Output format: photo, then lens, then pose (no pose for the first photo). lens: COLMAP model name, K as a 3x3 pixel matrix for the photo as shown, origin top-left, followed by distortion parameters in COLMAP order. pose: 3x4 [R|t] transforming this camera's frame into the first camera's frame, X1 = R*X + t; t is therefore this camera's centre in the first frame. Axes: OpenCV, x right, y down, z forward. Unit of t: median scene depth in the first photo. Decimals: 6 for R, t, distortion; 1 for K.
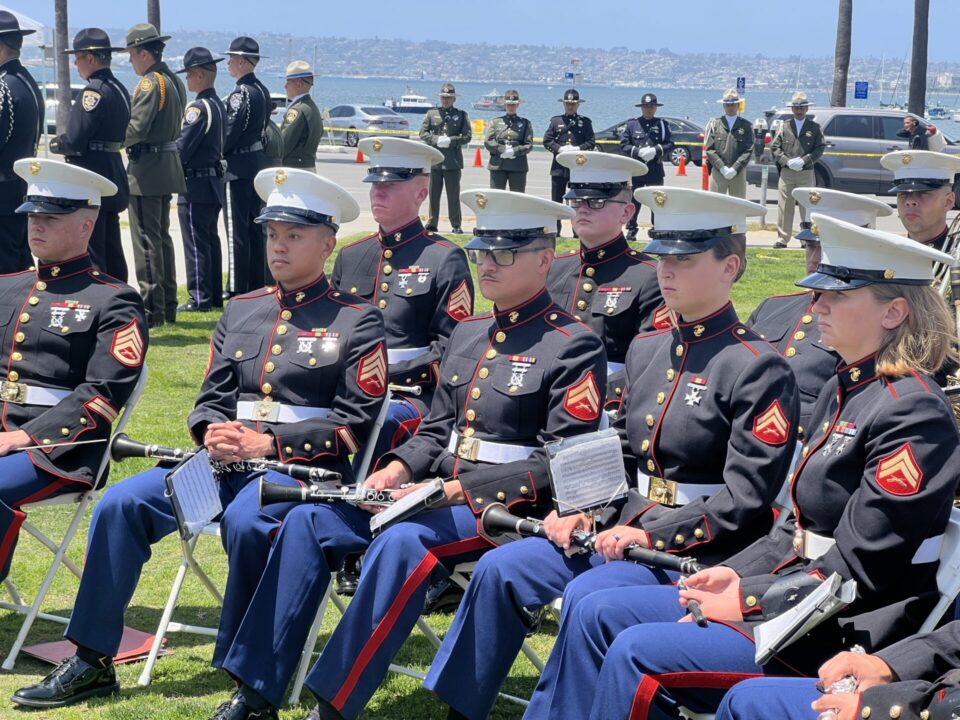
lens RADIAL K [[2148.7, 0, 480.0], [0, 2148.7, 360.0], [0, 0, 1]] dist [-0.004031, 4.508619]
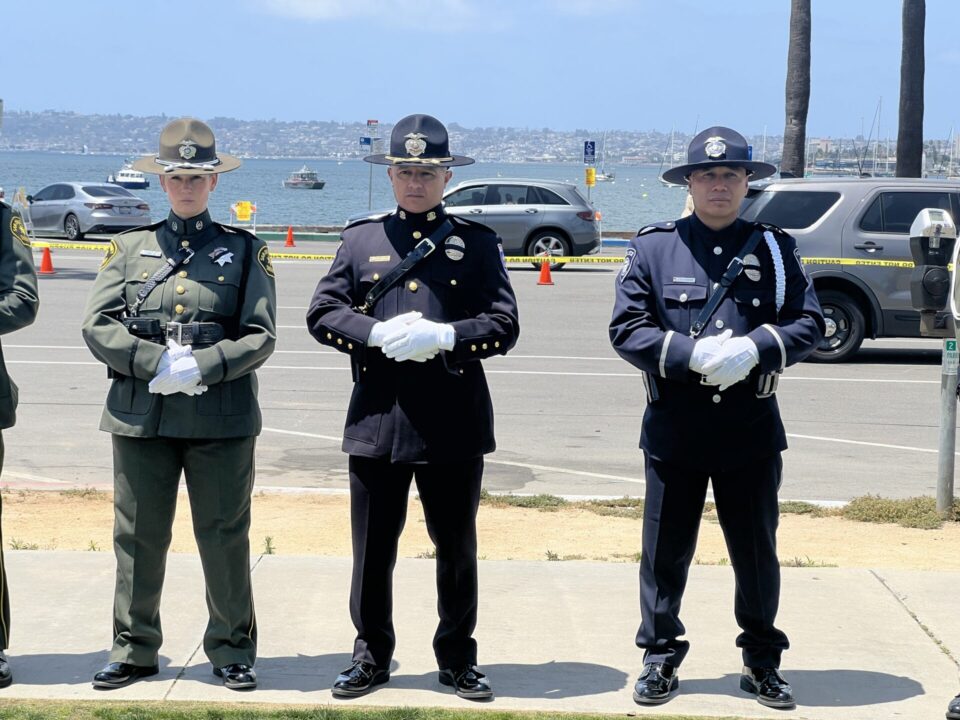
lens RADIAL K [[2148.7, 0, 480.0], [0, 2148.7, 360.0], [0, 0, 1]] dist [-0.004031, 4.508619]
pose [[0.995209, -0.024008, 0.094772, 0.010683], [0.027252, 0.999081, -0.033077, -0.038168], [-0.093891, 0.035501, 0.994949, 0.322862]]
